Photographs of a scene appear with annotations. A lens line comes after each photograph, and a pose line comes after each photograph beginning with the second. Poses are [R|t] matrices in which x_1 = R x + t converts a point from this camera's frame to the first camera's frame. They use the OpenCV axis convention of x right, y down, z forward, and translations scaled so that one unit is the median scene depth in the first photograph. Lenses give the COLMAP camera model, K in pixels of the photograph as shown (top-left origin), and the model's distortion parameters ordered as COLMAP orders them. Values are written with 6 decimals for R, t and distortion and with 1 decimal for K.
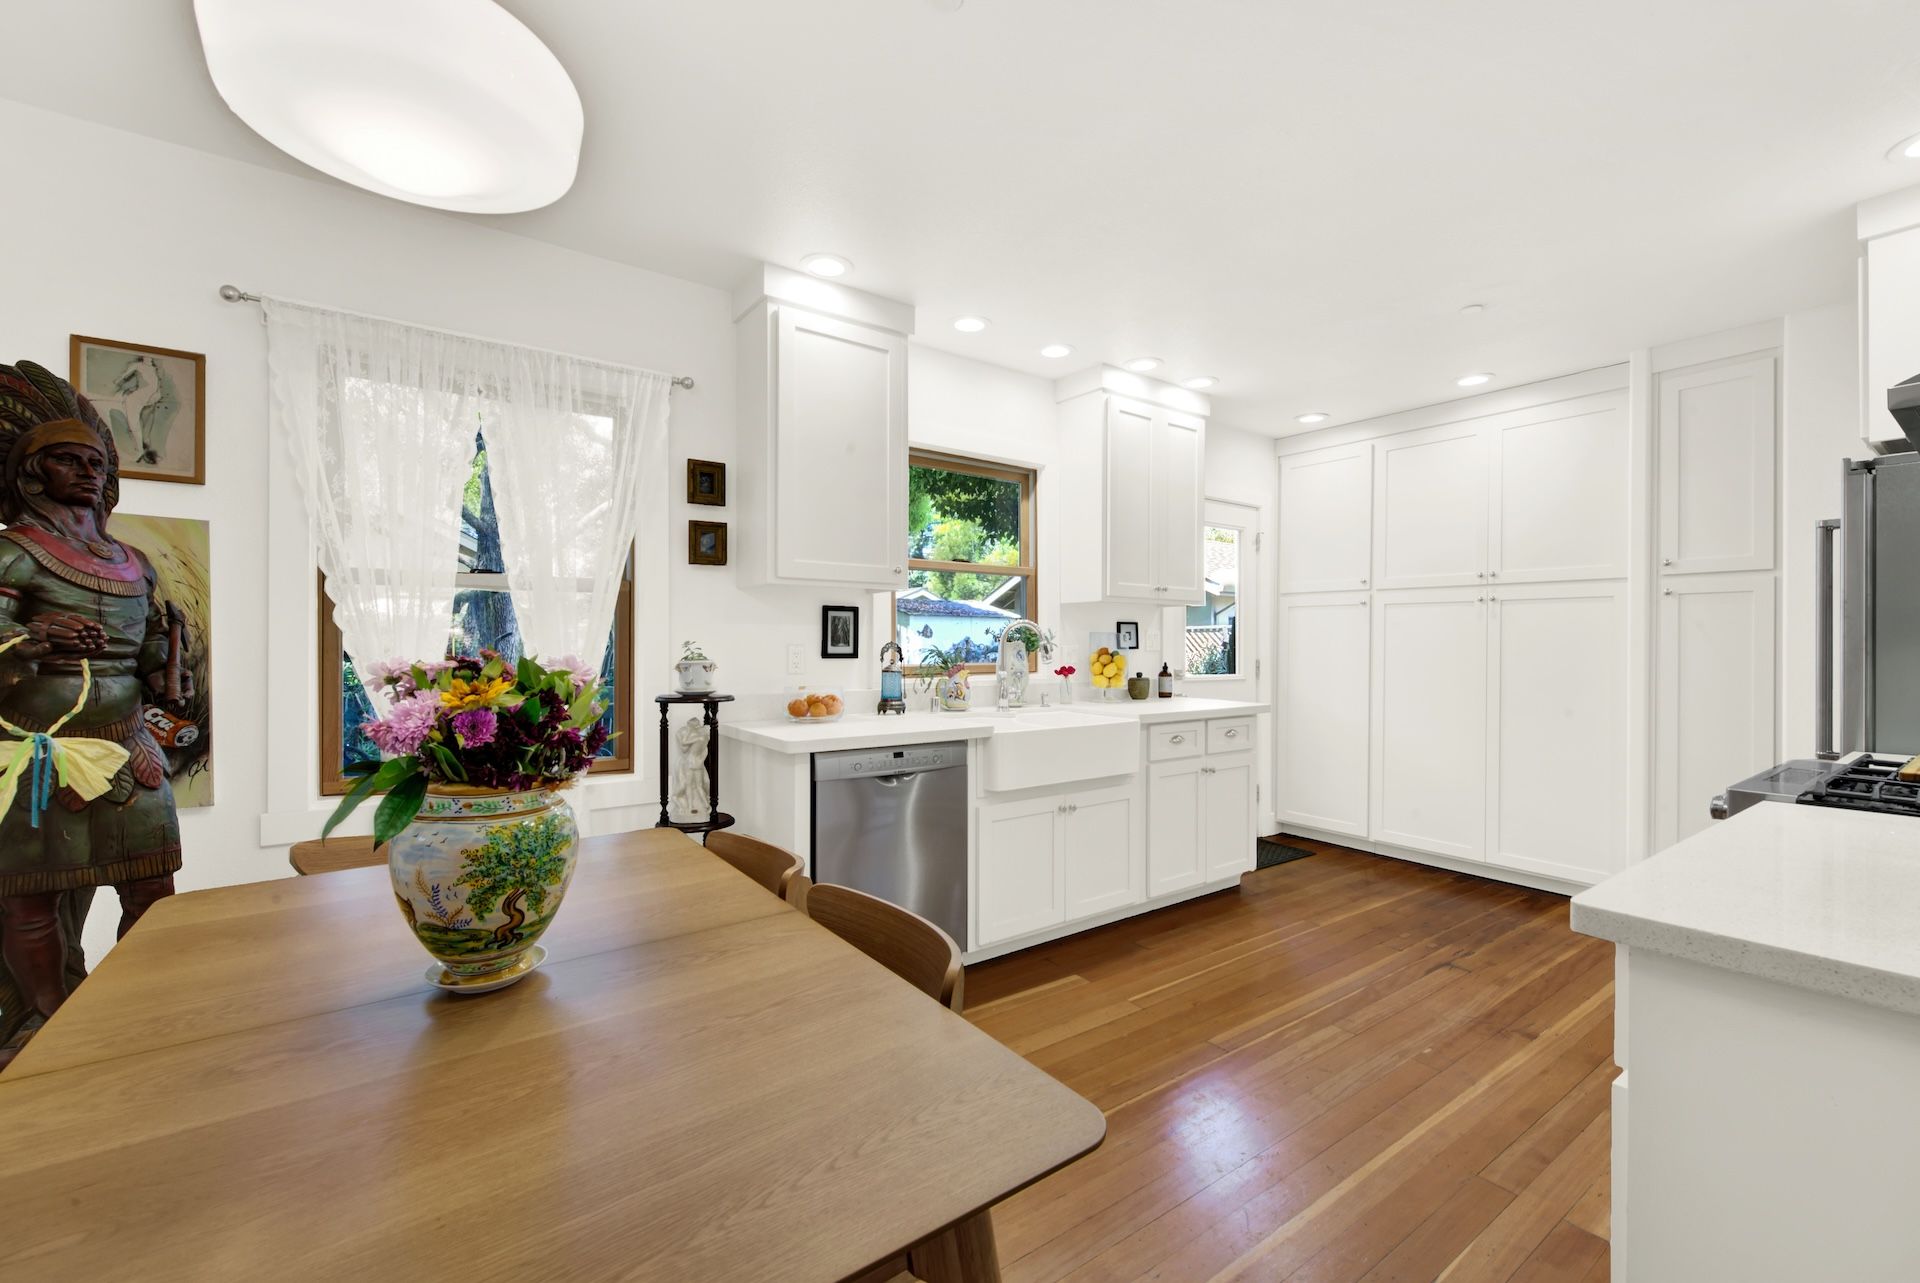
lens RADIAL K [[782.0, 0, 968.4], [0, 782.0, 646.0], [0, 0, 1]] dist [0.002080, -0.003351]
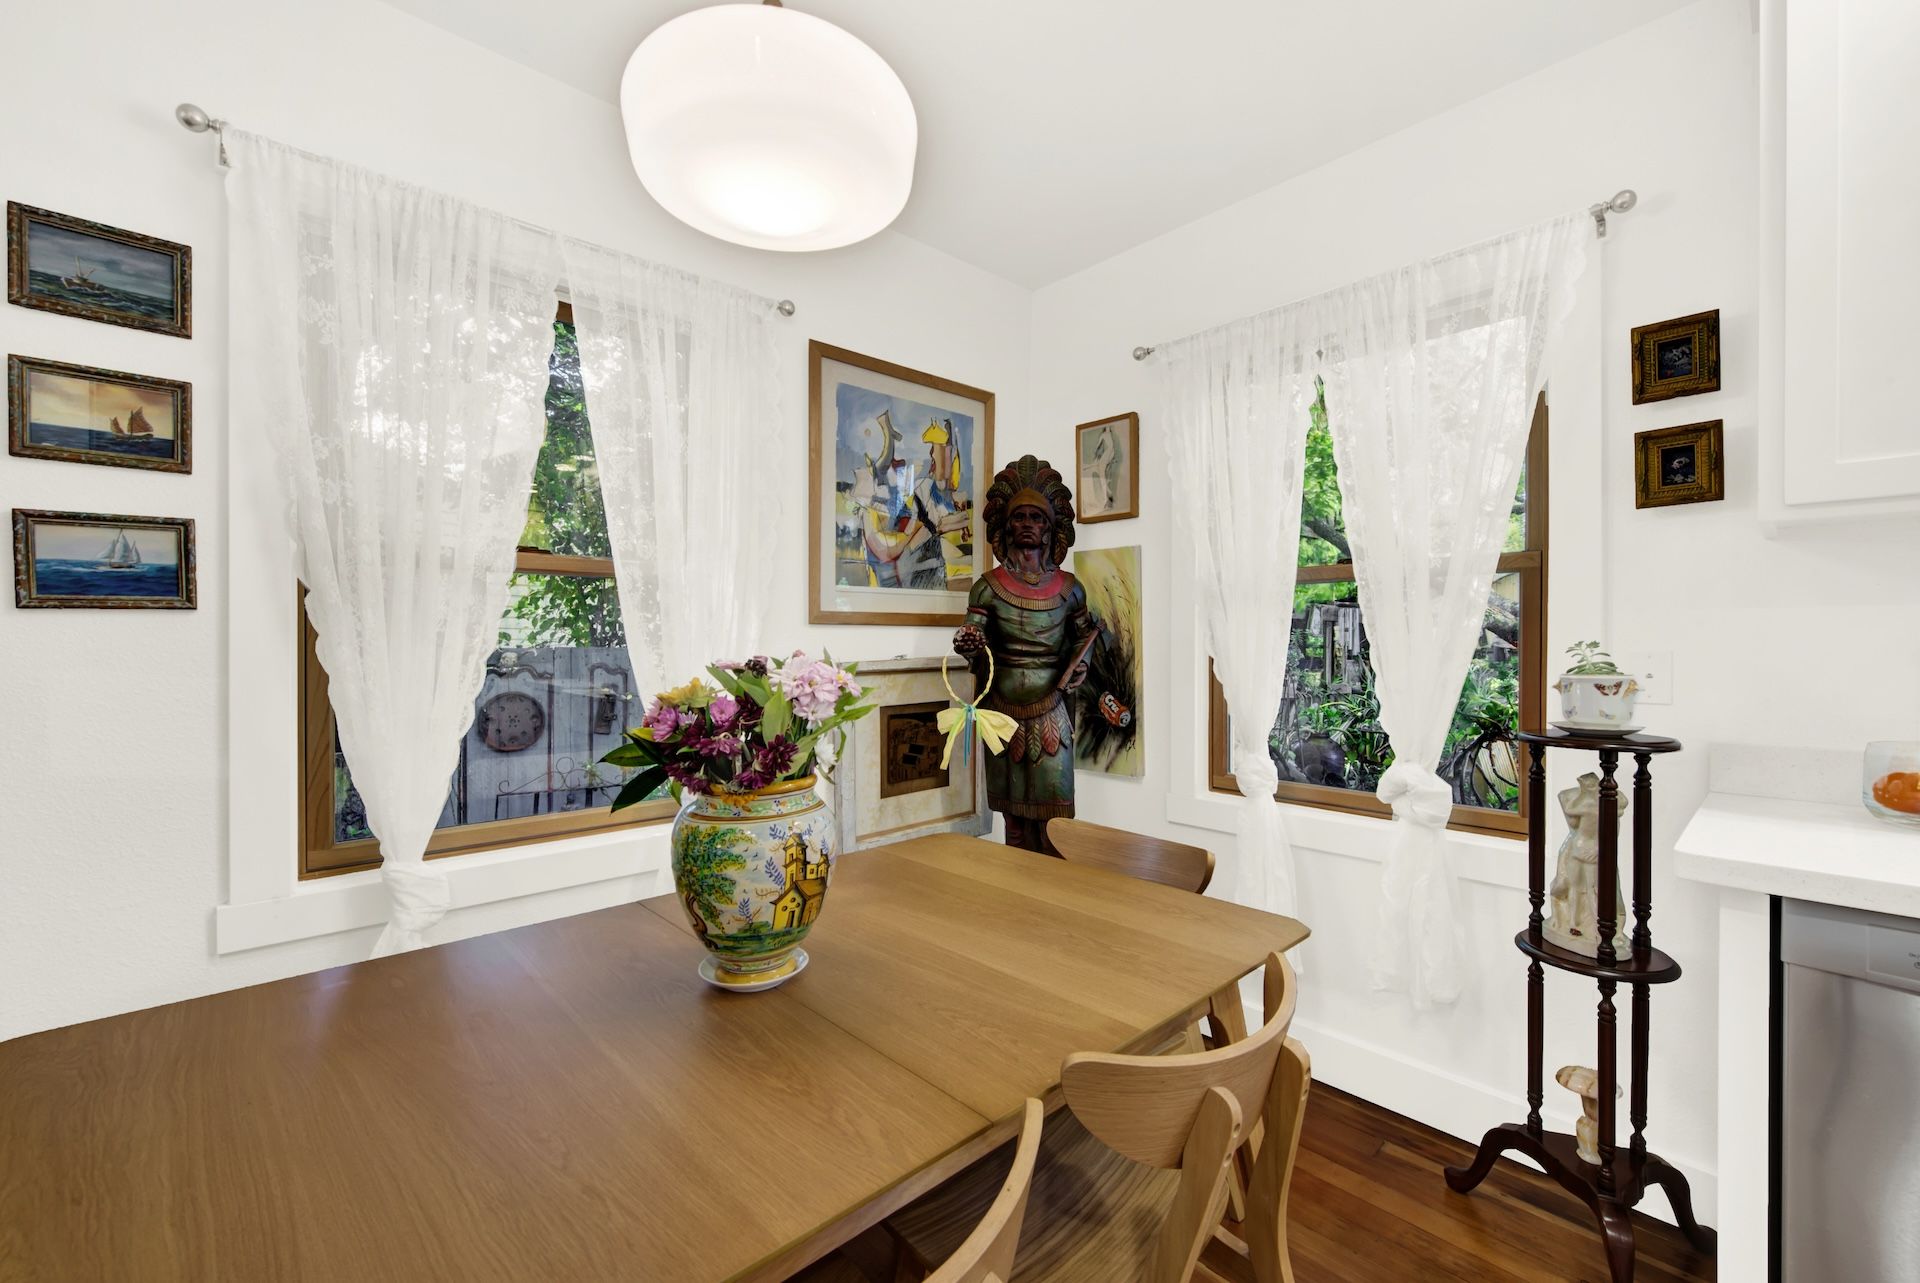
lens RADIAL K [[782.0, 0, 968.4], [0, 782.0, 646.0], [0, 0, 1]] dist [0.002080, -0.003351]
pose [[0.124092, 0.000396, -0.992271, 0.125769], [-0.003558, 0.999994, -0.000046, -0.000522], [0.992264, 0.003536, 0.124093, 0.345496]]
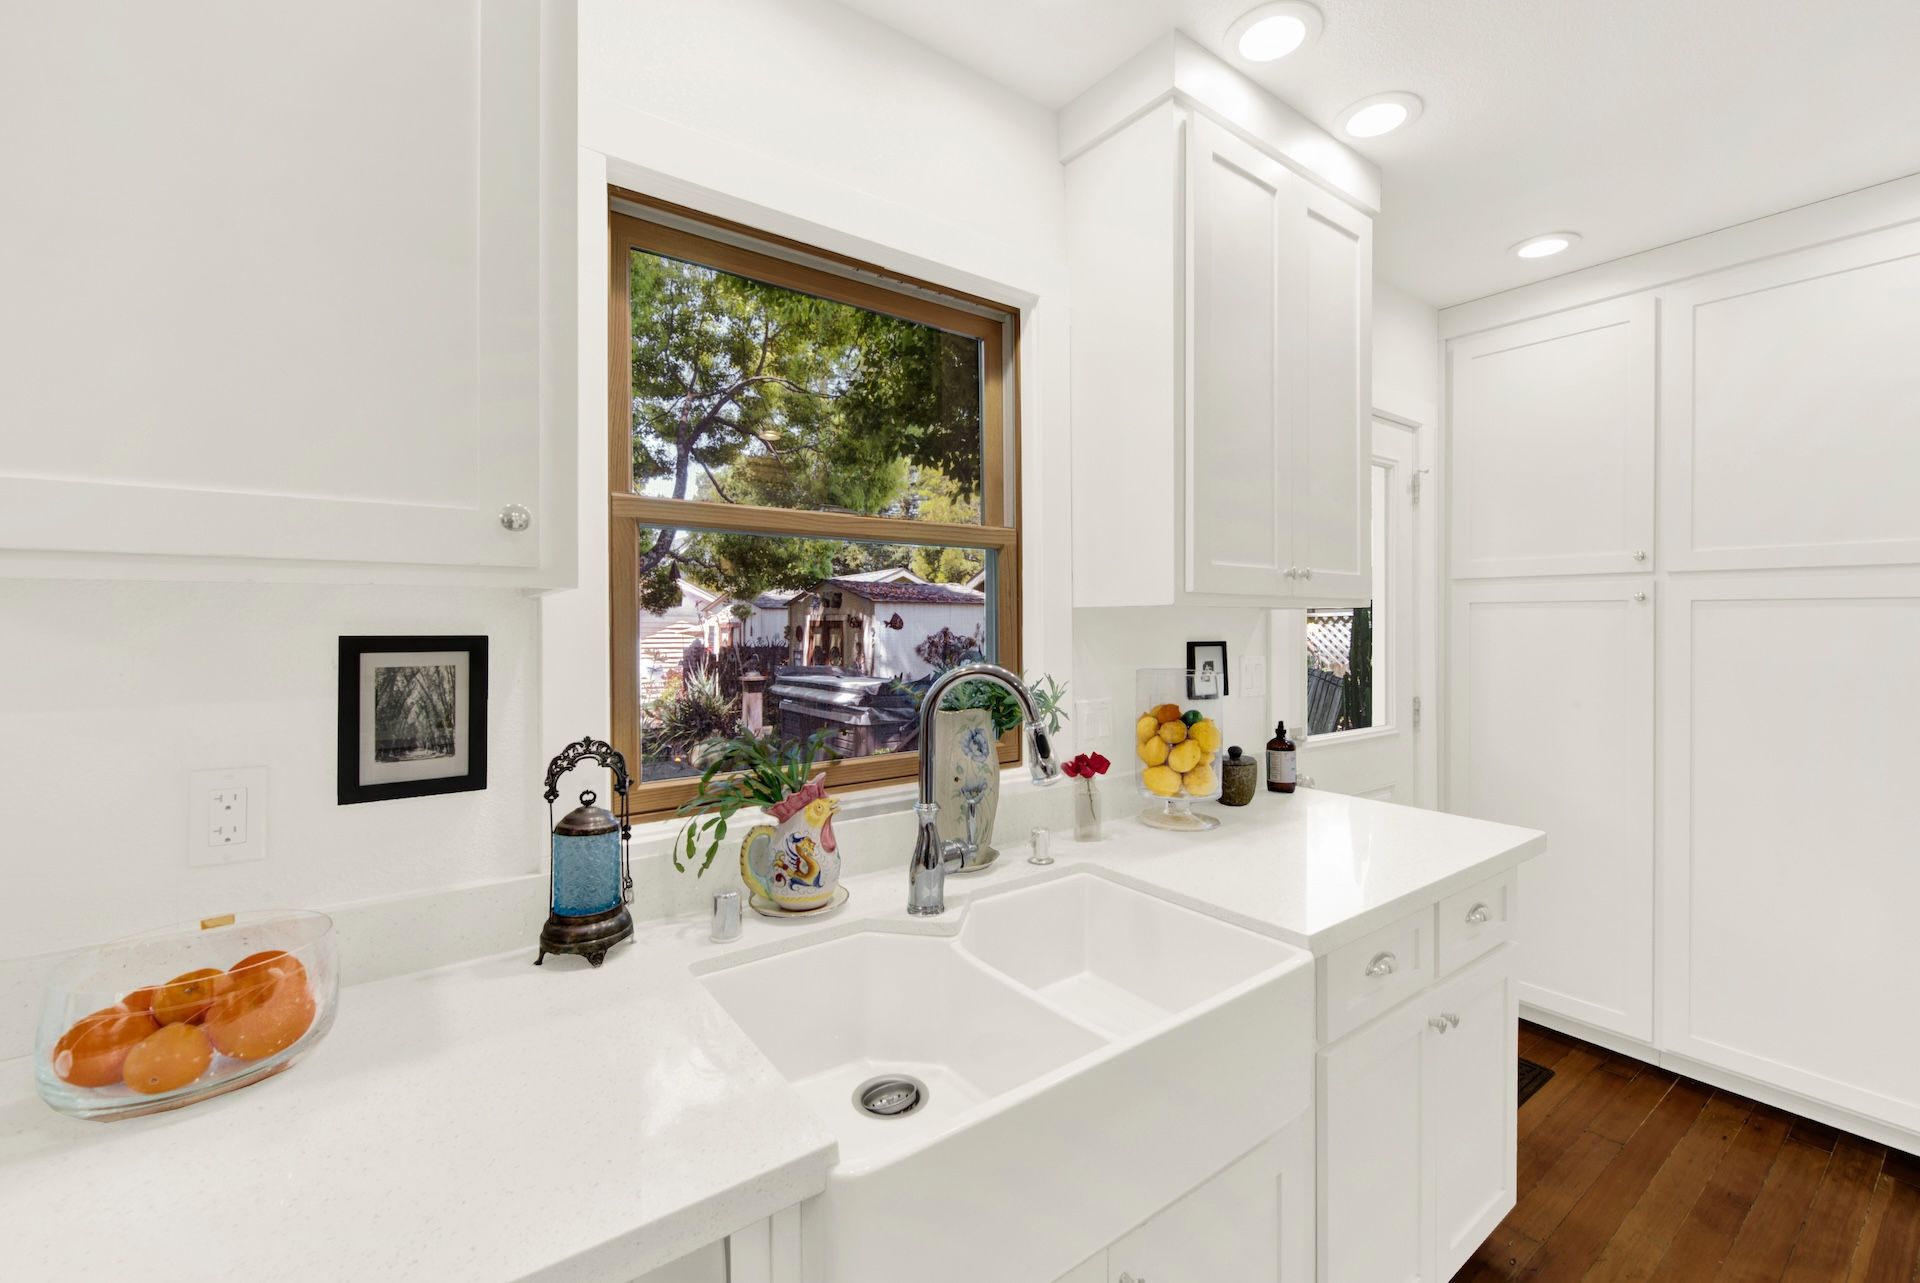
lens RADIAL K [[792.6, 0, 972.1], [0, 792.6, 626.0], [0, 0, 1]] dist [0.001314, -0.000501]
pose [[0.999884, -0.005734, 0.014121, 0.058518], [0.005747, 0.999983, -0.000889, -0.048491], [-0.014116, 0.000970, 0.999900, 0.600378]]
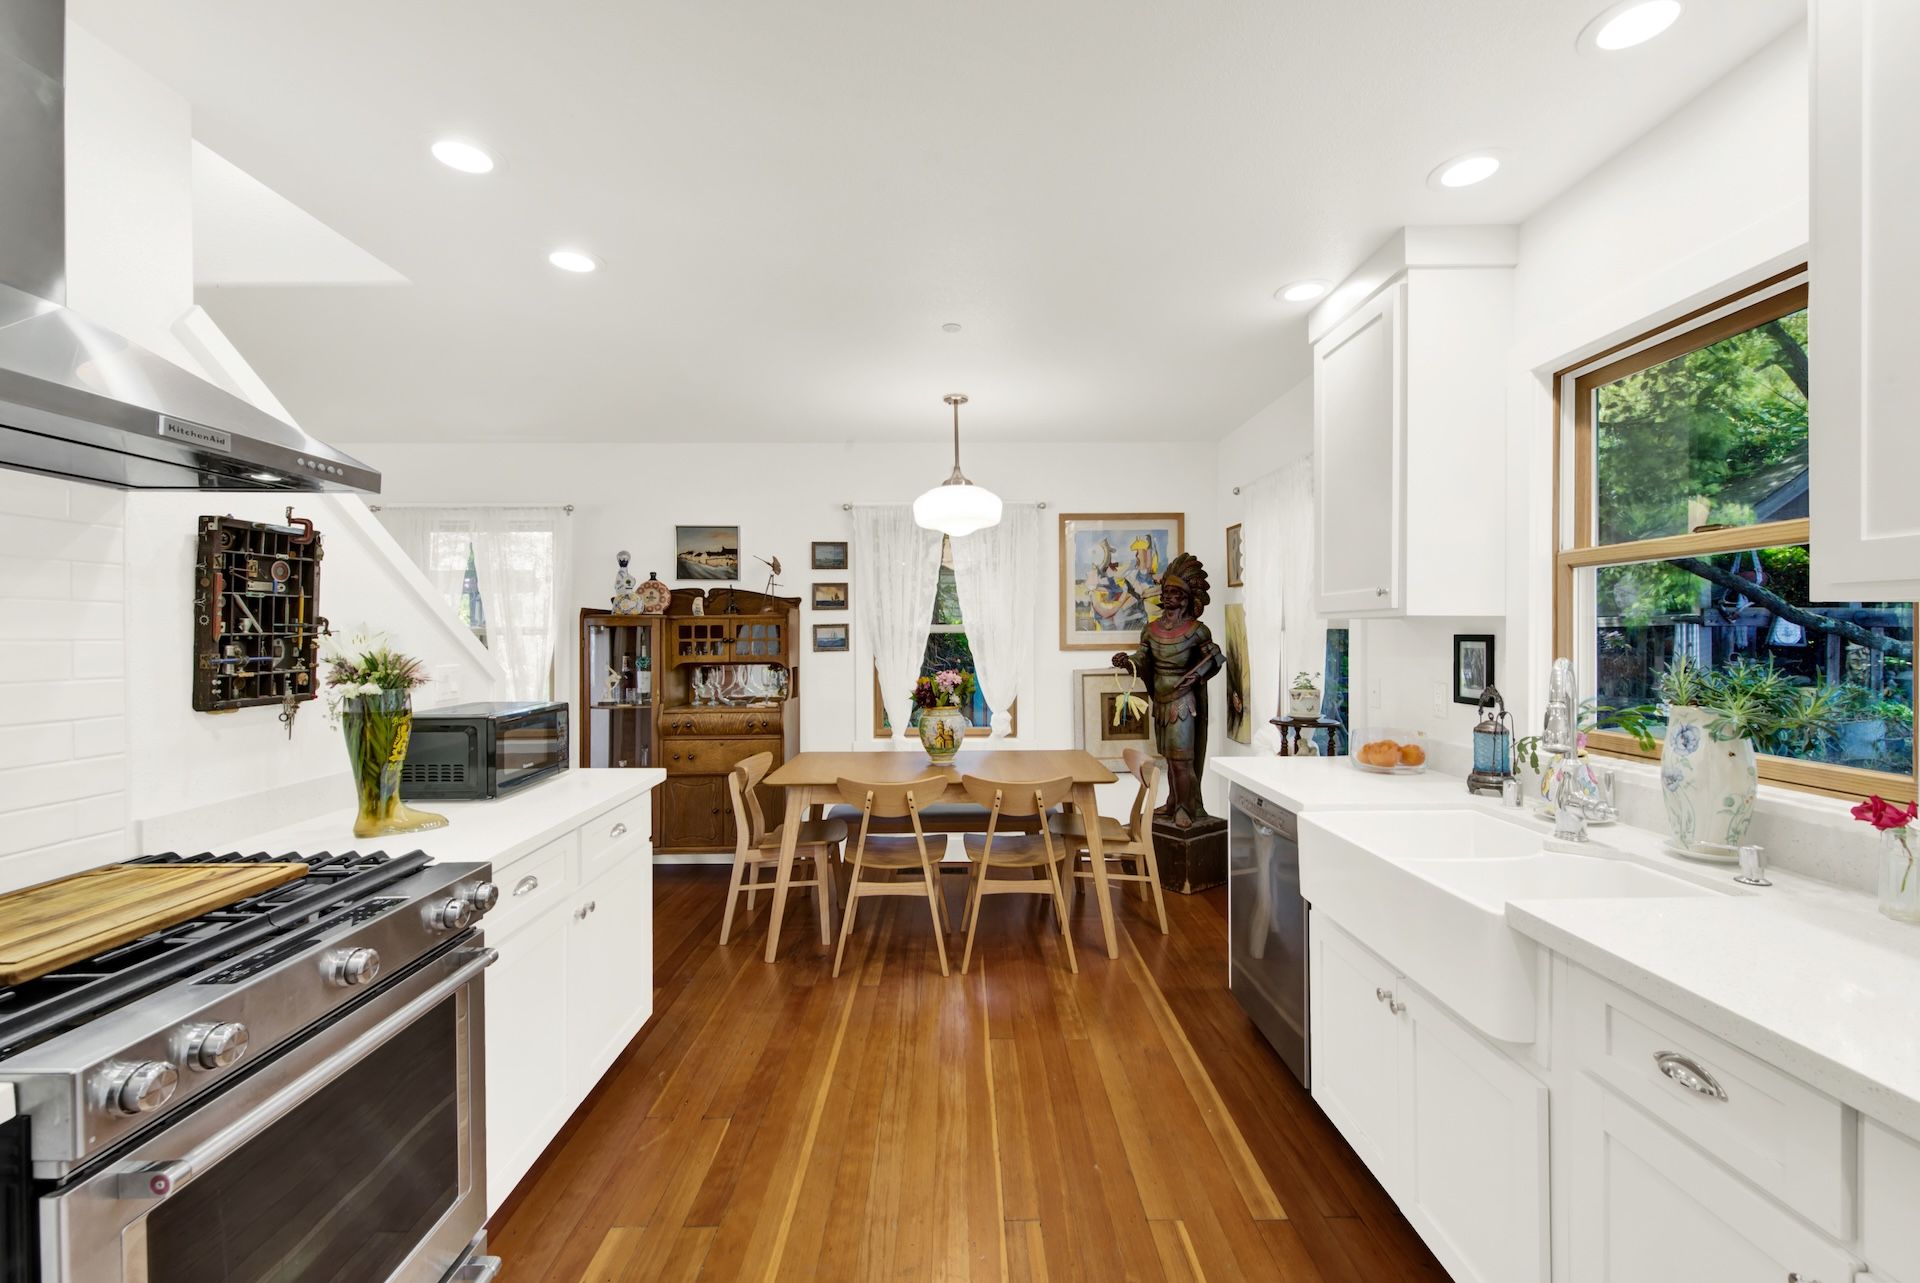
lens RADIAL K [[786.4, 0, 969.8], [0, 786.4, 636.7], [0, 0, 1]] dist [0.004897, -0.003184]
pose [[-0.572143, 0.001380, -0.820153, 0.658838], [-0.001566, 0.999995, 0.002775, -0.045604], [0.820152, 0.002873, -0.572138, 0.935846]]
